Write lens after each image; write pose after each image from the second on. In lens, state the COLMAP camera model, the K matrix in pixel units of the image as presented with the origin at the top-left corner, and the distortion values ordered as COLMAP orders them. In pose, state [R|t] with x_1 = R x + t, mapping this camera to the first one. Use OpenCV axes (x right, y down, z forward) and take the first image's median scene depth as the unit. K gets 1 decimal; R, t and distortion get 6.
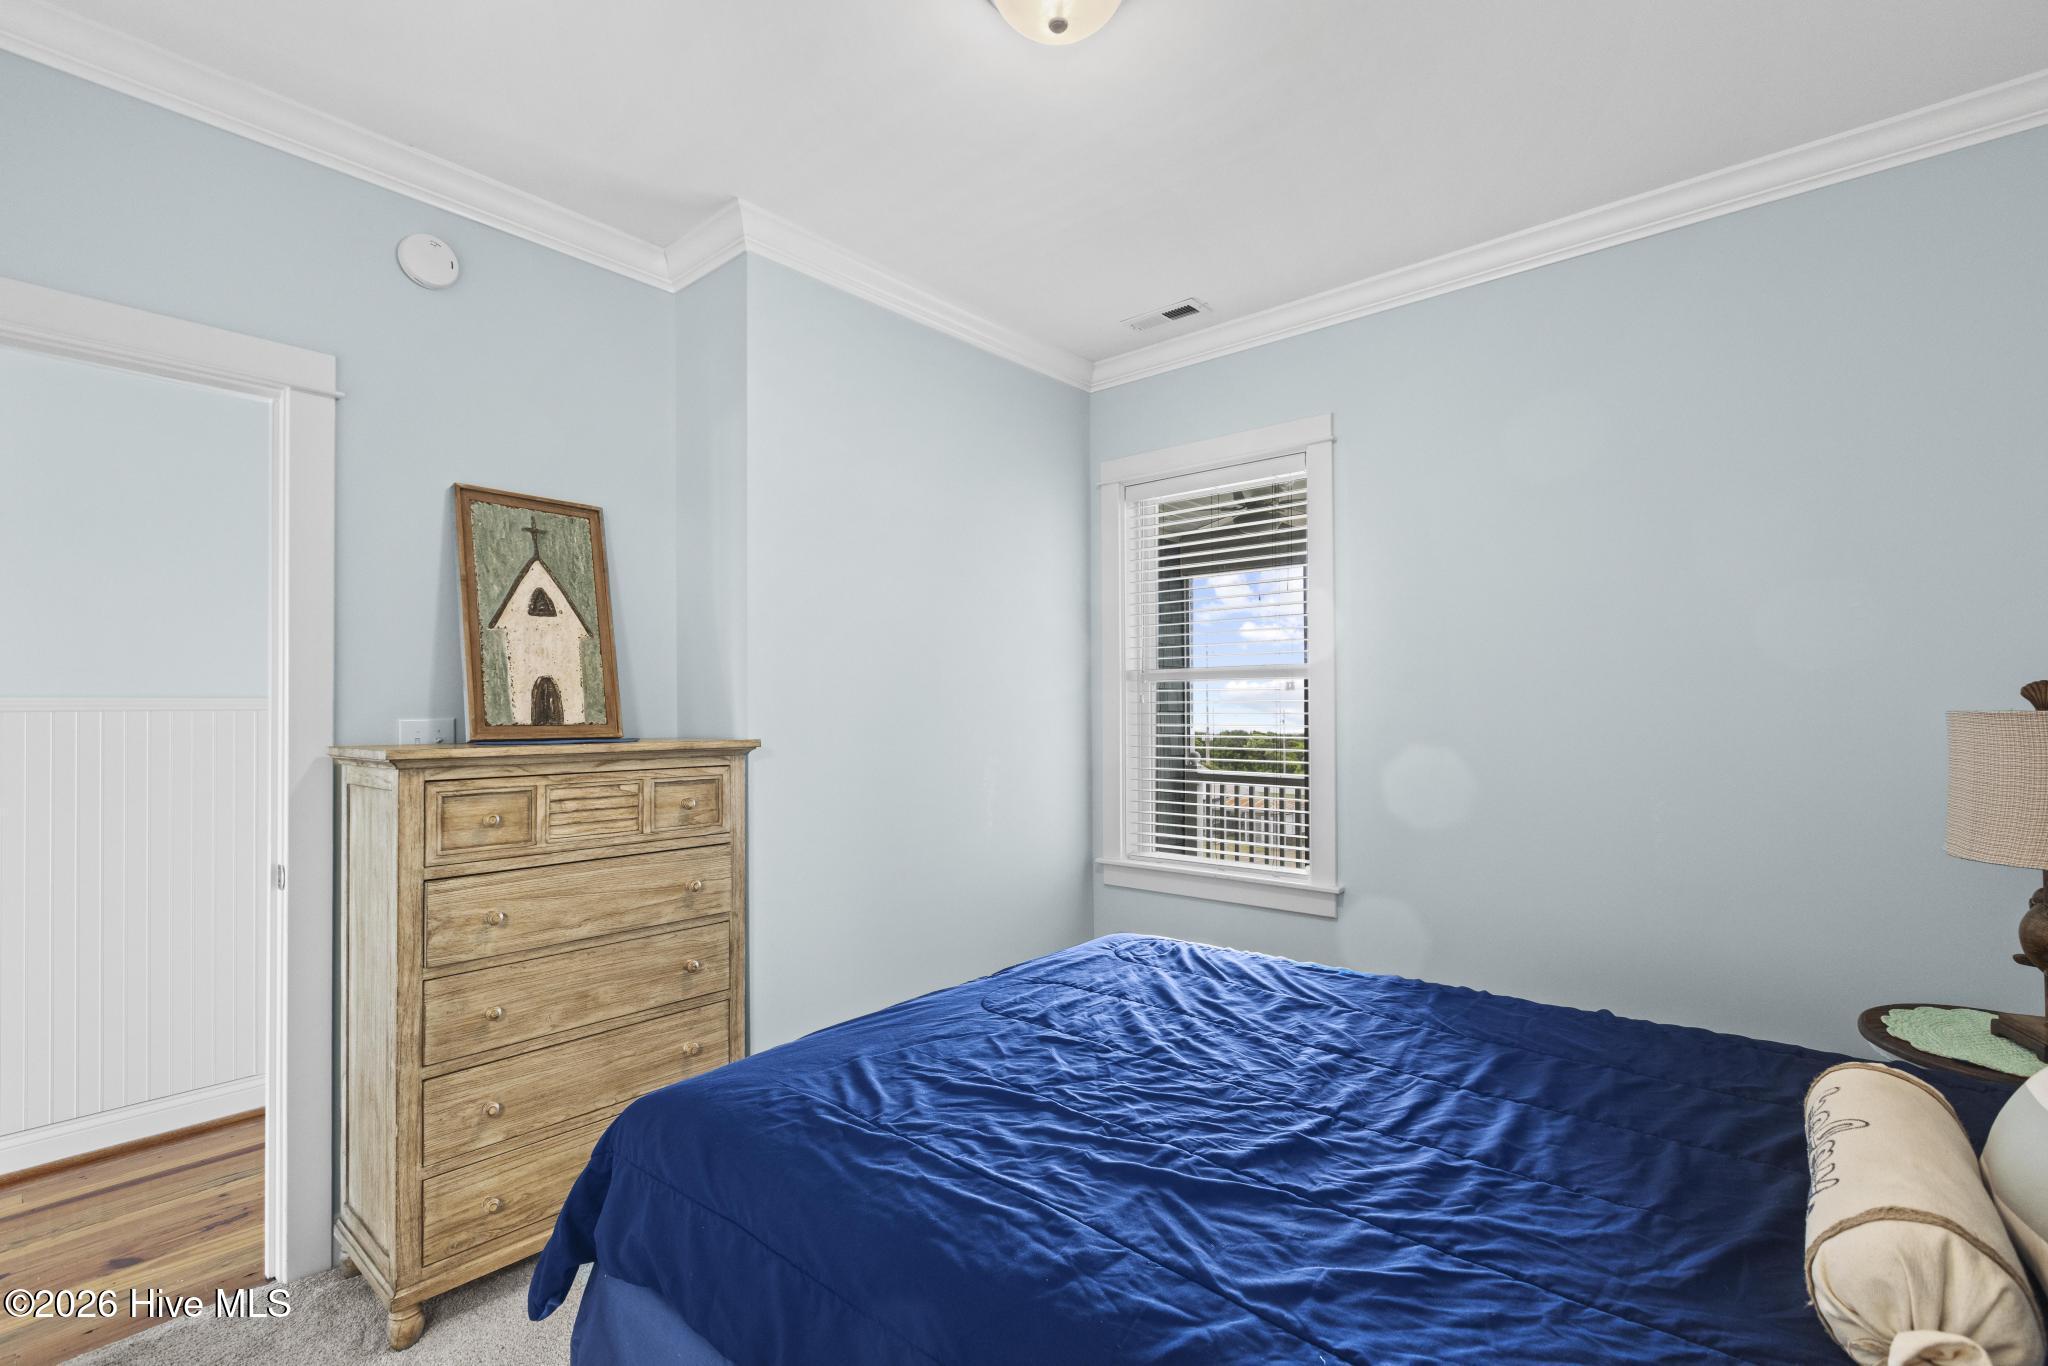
lens RADIAL K [[914.0, 0, 1029.2], [0, 914.0, 685.2], [0, 0, 1]] dist [0.002791, 0.000104]
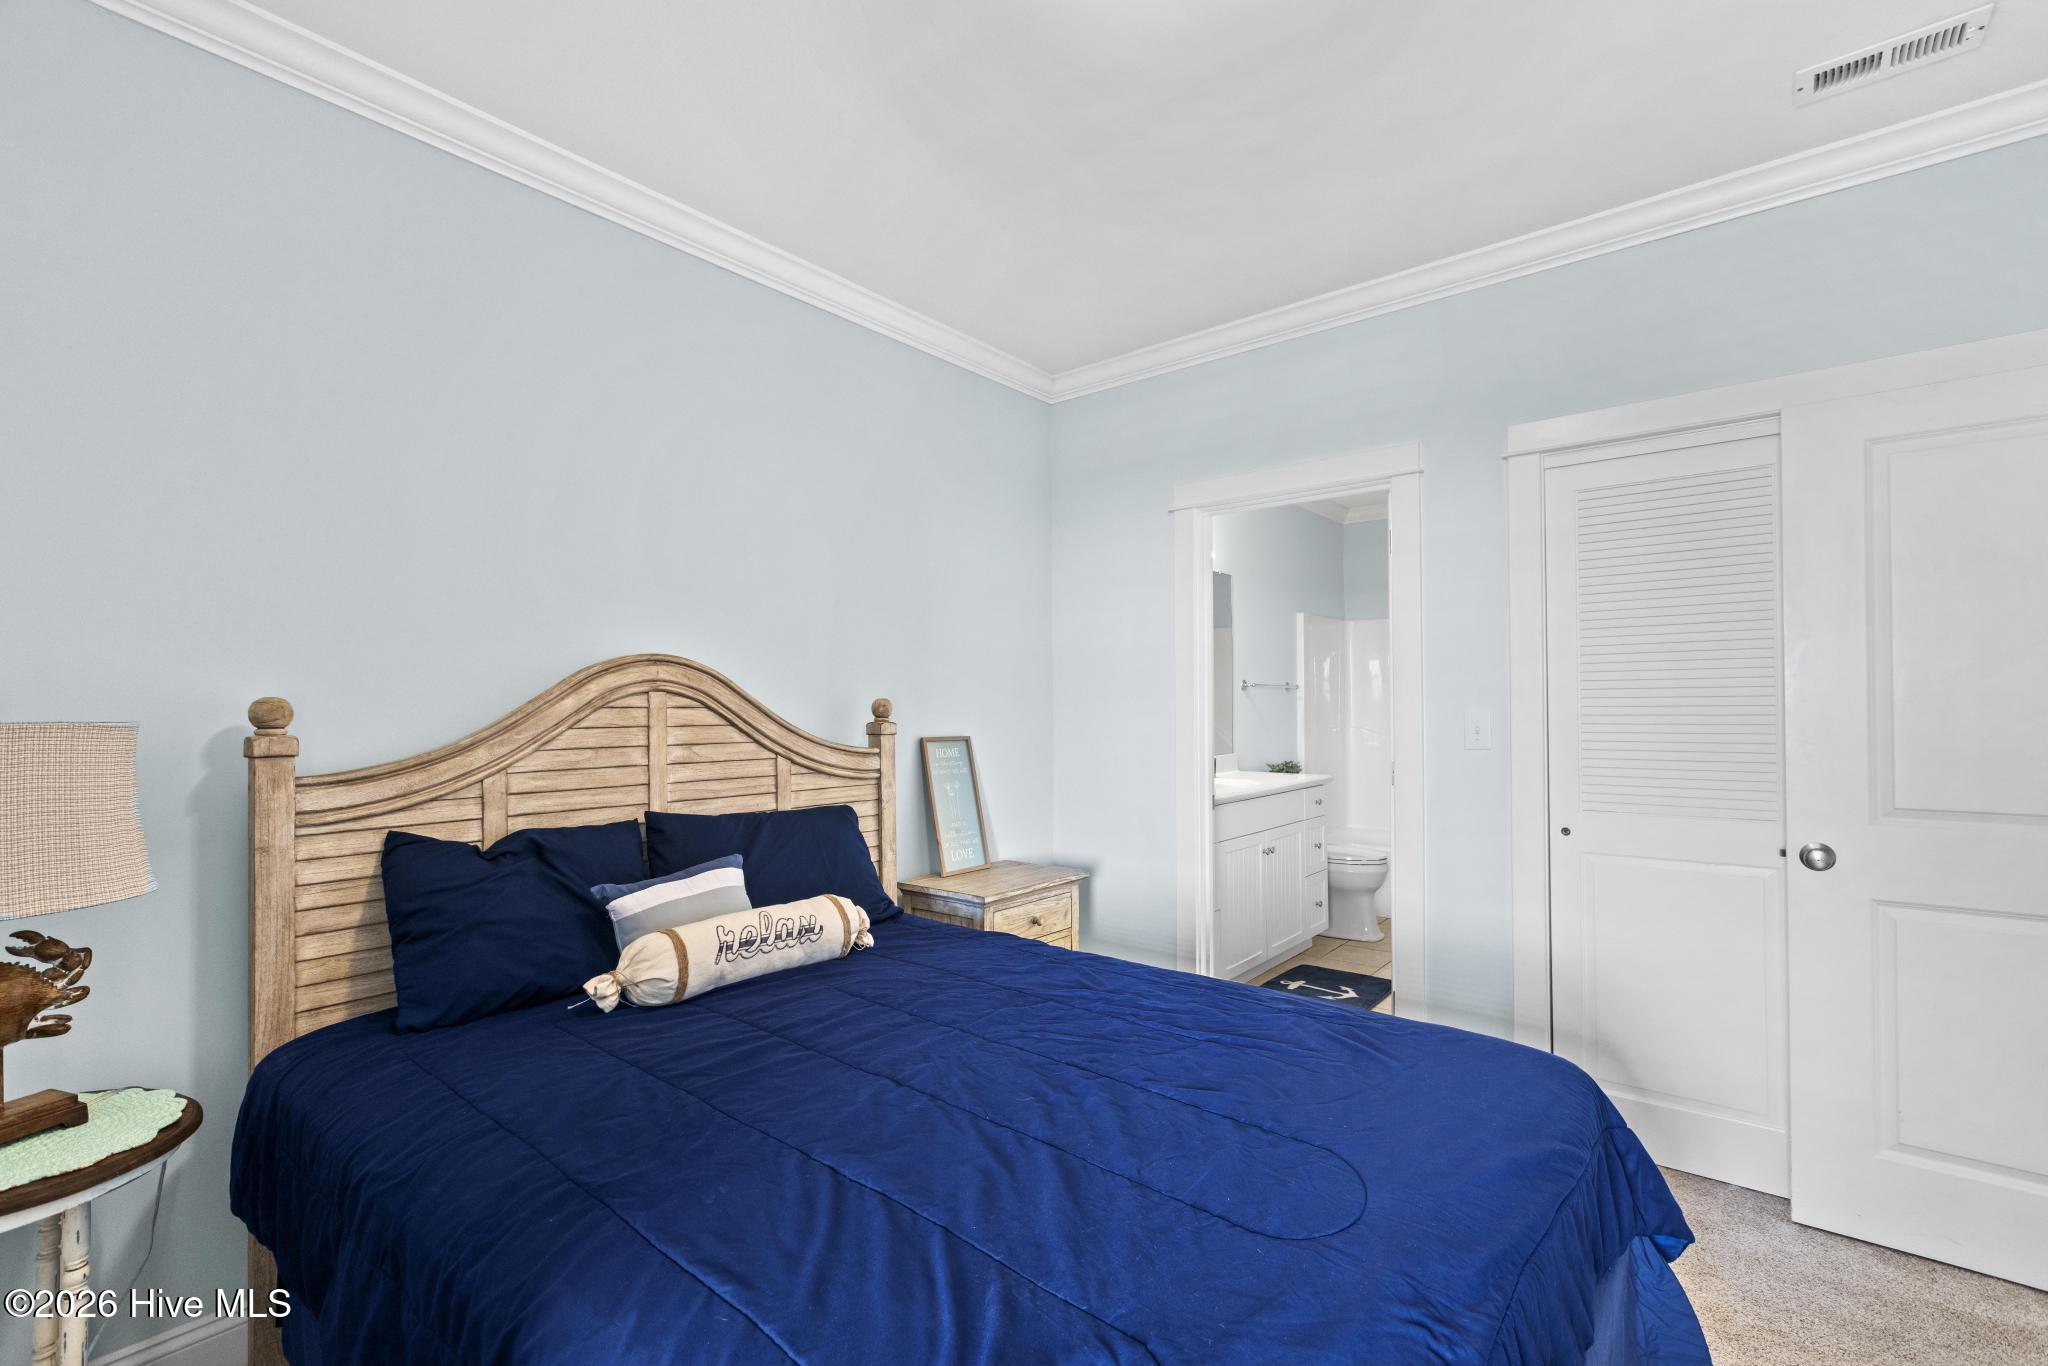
lens RADIAL K [[914.0, 0, 1029.2], [0, 914.0, 685.2], [0, 0, 1]] dist [0.002791, 0.000104]
pose [[-0.999793, 0.016243, -0.012248, 0.204767], [0.016840, 0.998590, -0.050353, 0.048131], [0.011413, -0.050549, -0.998656, 1.880800]]
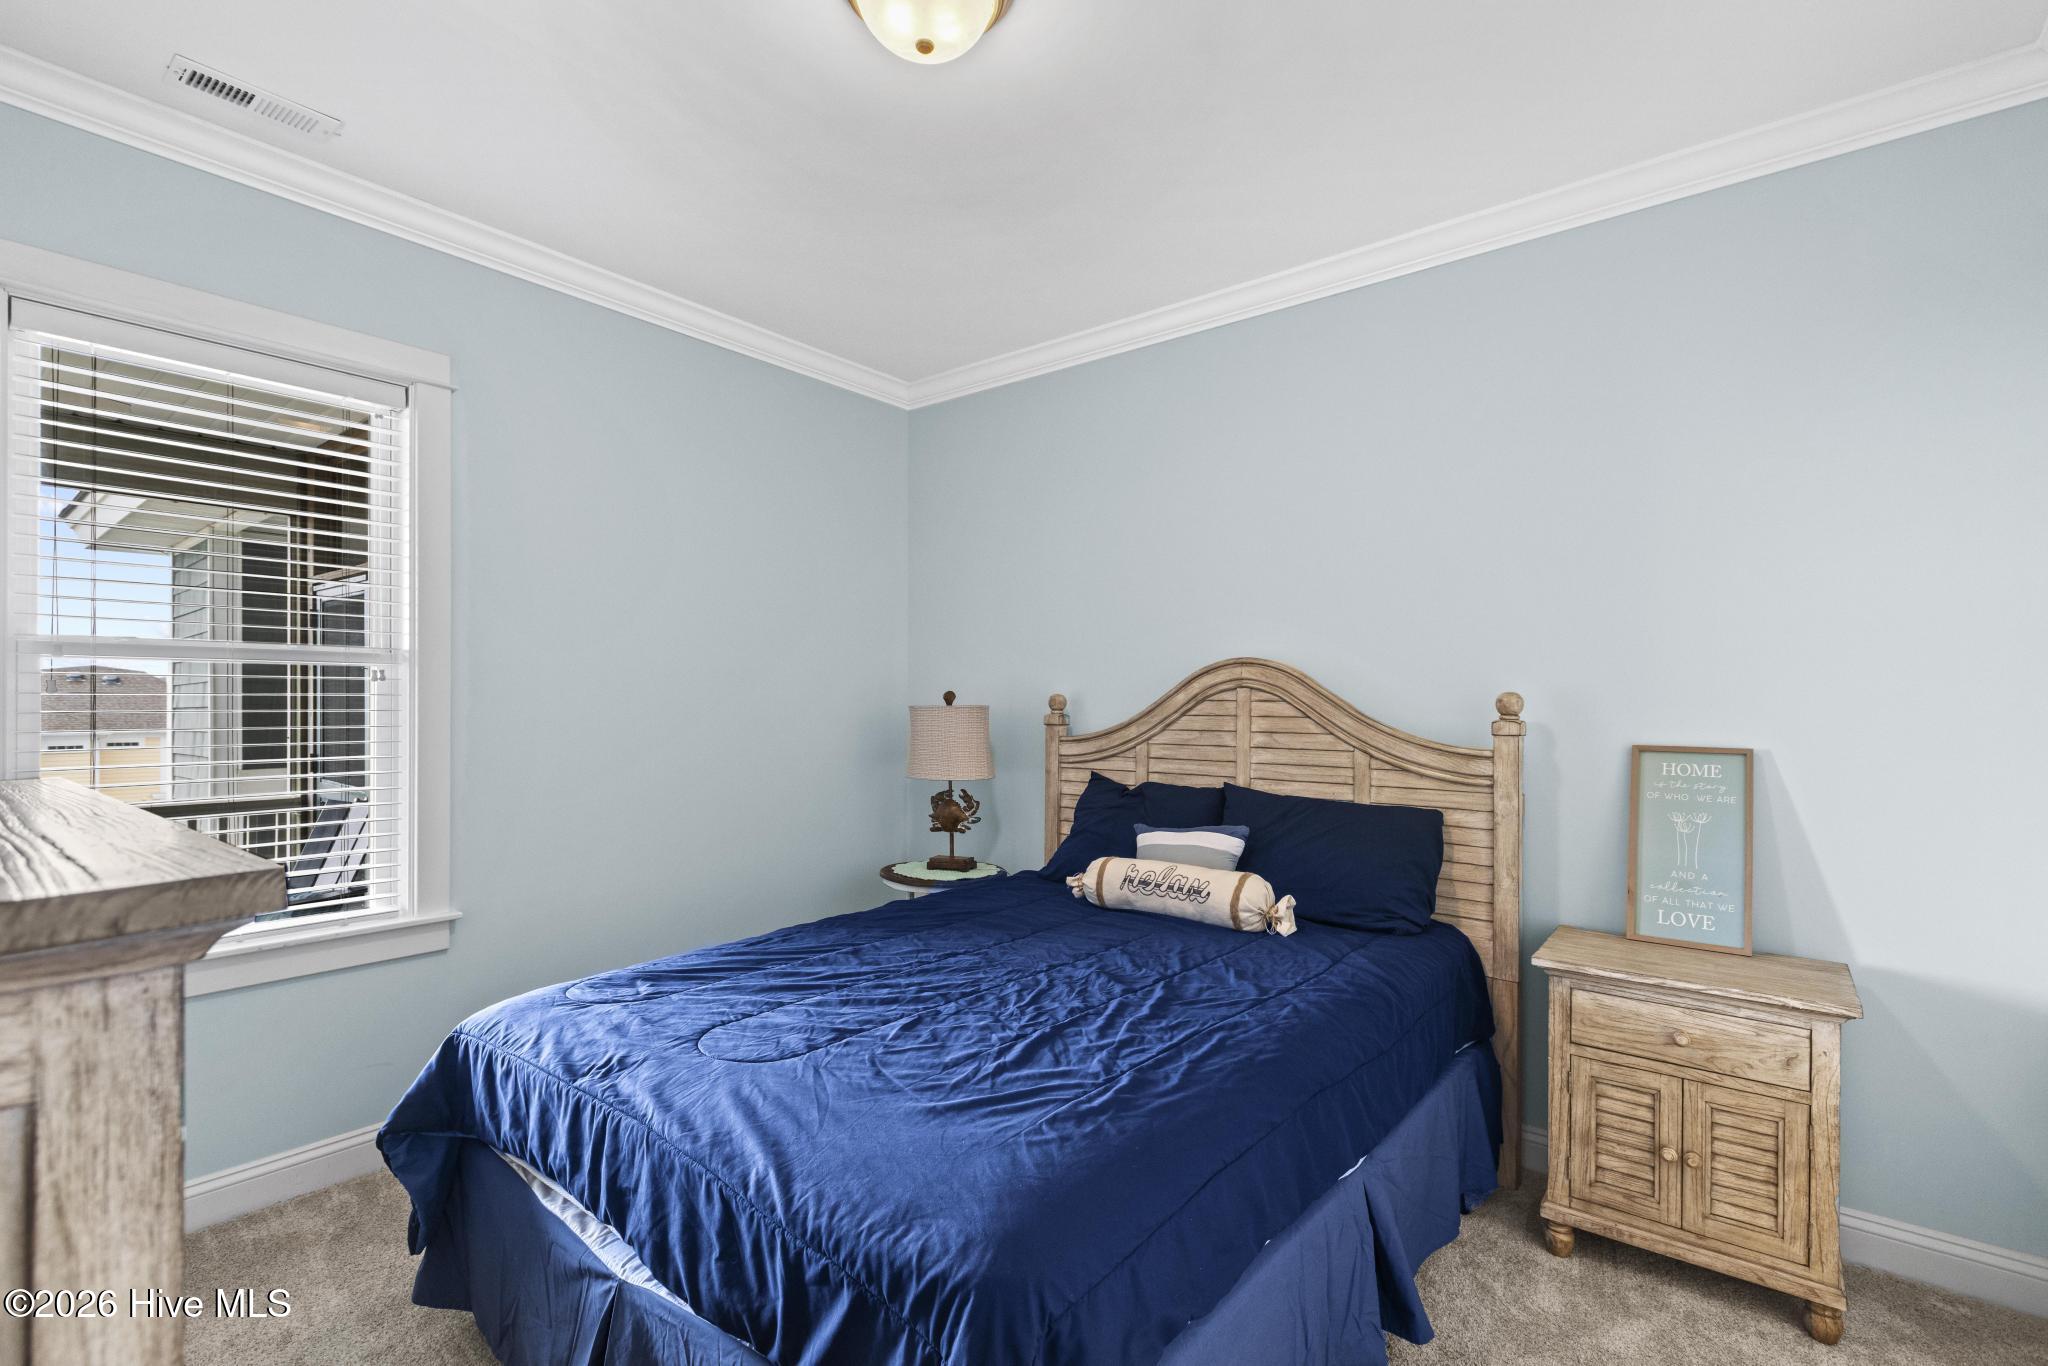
lens RADIAL K [[914.0, 0, 1029.2], [0, 914.0, 685.2], [0, 0, 1]] dist [0.002791, 0.000104]
pose [[-0.023668, 0.026254, 0.999375, -1.005371], [-0.027980, 0.999246, -0.026914, 0.029883], [-0.999328, -0.028599, -0.022916, 0.895483]]
